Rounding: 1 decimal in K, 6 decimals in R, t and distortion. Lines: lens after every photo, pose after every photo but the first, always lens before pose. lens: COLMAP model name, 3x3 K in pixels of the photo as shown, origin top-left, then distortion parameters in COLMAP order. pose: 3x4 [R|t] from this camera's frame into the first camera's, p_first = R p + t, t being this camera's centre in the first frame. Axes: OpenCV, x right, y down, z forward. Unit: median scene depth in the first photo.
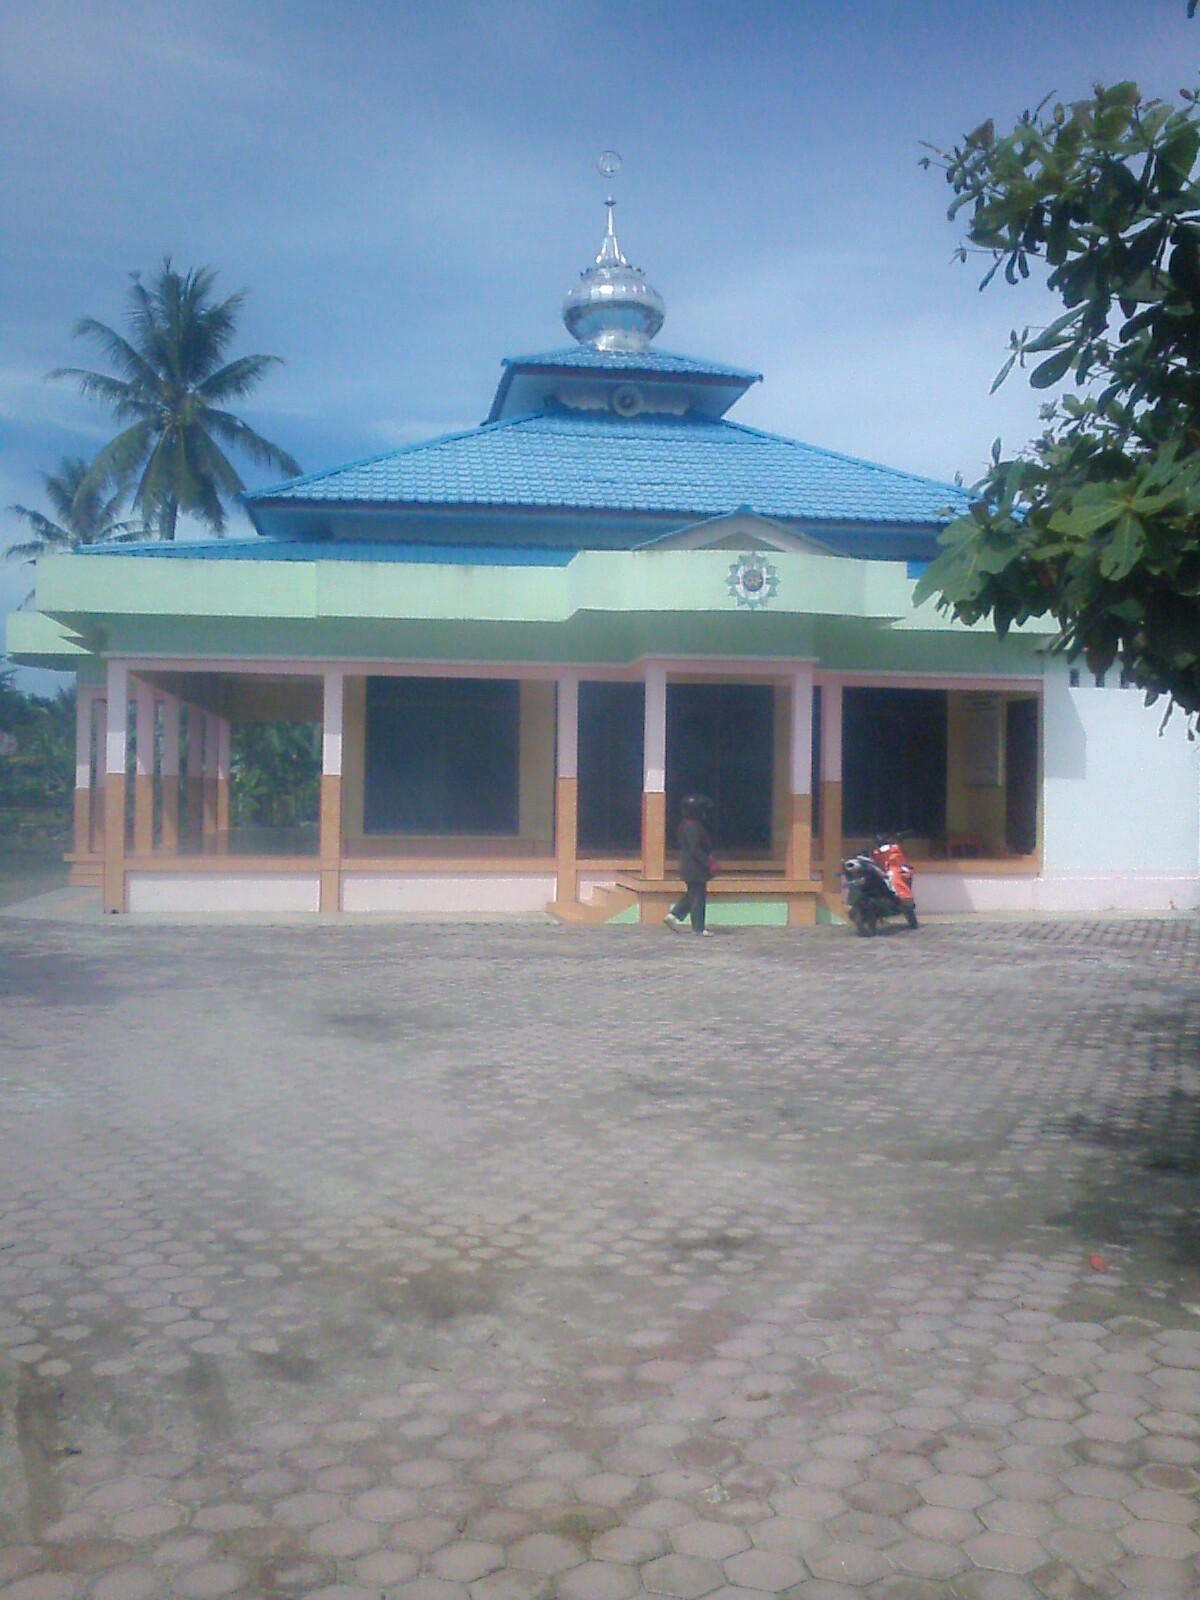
lens RADIAL K [[1554.8, 0, 600.0], [0, 1554.8, 800.0], [0, 0, 1]] dist [-0.036983, -0.011805]
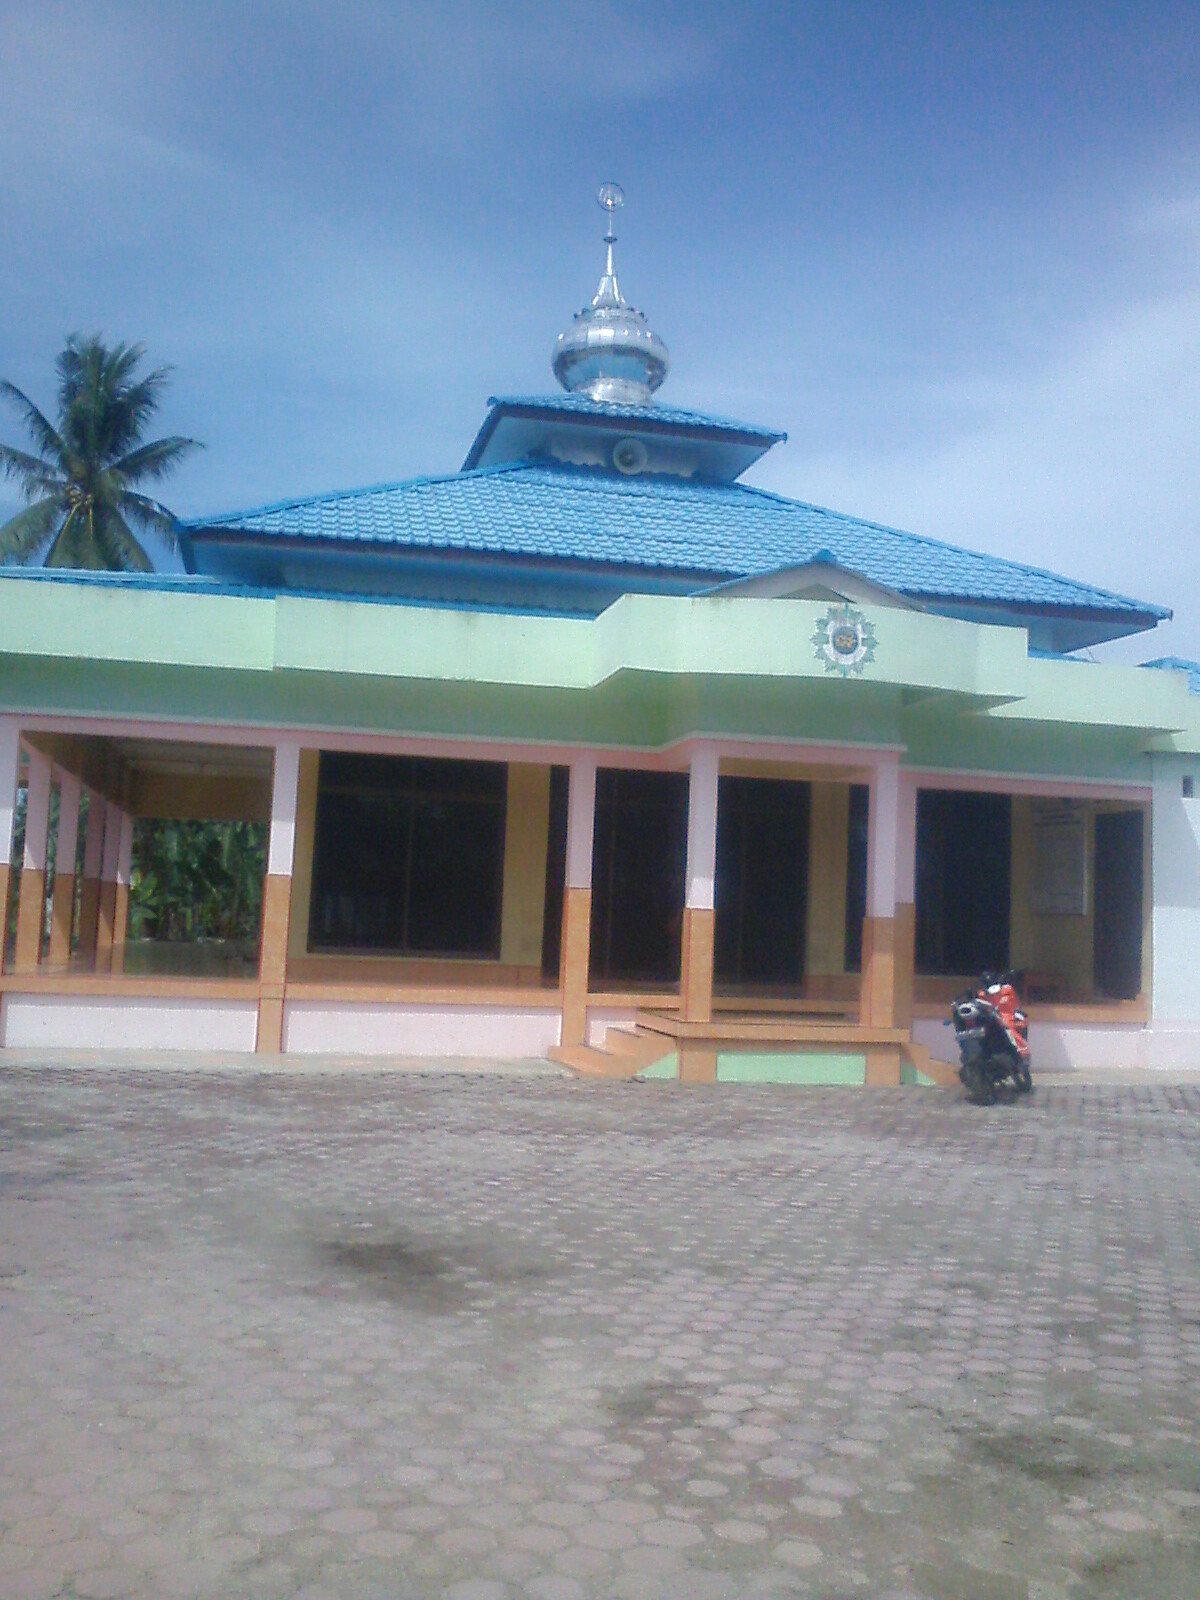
lens RADIAL K [[1554.8, 0, 600.0], [0, 1554.8, 800.0], [0, 0, 1]] dist [-0.036983, -0.011805]
pose [[0.997179, 0.034746, 0.066535, -0.063809], [-0.029177, 0.996129, -0.082916, 0.006023], [-0.069158, 0.080741, 0.994333, 0.206635]]
